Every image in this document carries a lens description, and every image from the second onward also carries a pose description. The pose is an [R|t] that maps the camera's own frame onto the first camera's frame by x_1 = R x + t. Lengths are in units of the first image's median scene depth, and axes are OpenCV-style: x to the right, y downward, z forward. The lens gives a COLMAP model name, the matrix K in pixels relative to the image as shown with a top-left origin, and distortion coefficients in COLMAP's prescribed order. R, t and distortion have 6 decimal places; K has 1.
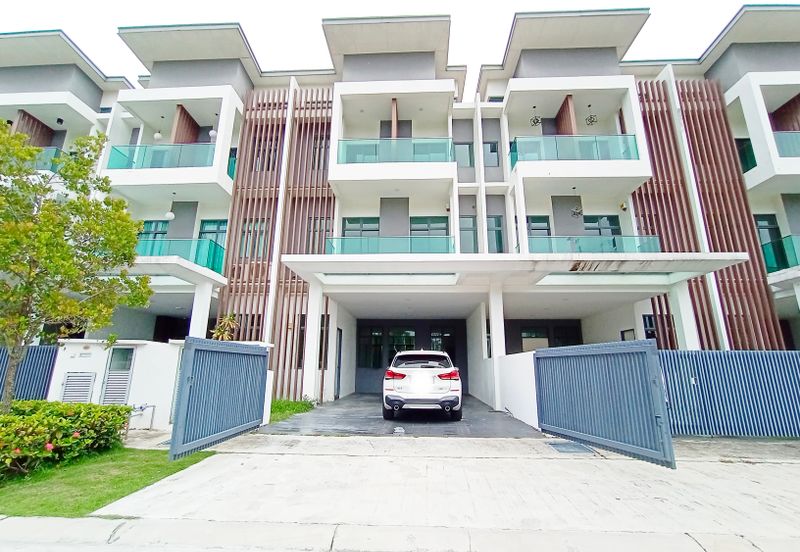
lens RADIAL K [[358.6, 0, 400.7], [0, 358.6, 285.9], [0, 0, 1]] dist [-0.015592, -0.000208]
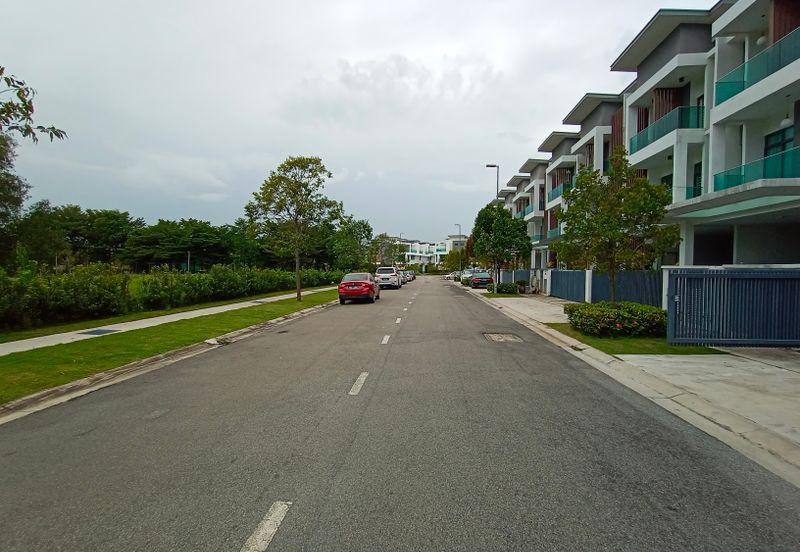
lens RADIAL K [[543.3, 0, 402.6], [0, 543.3, 283.4], [0, 0, 1]] dist [-0.032637, 0.021275]
pose [[-0.011419, 0.014390, -0.999831, 0.891645], [0.202922, 0.979124, 0.011774, -0.014473], [0.979128, -0.202753, -0.014101, -0.020800]]
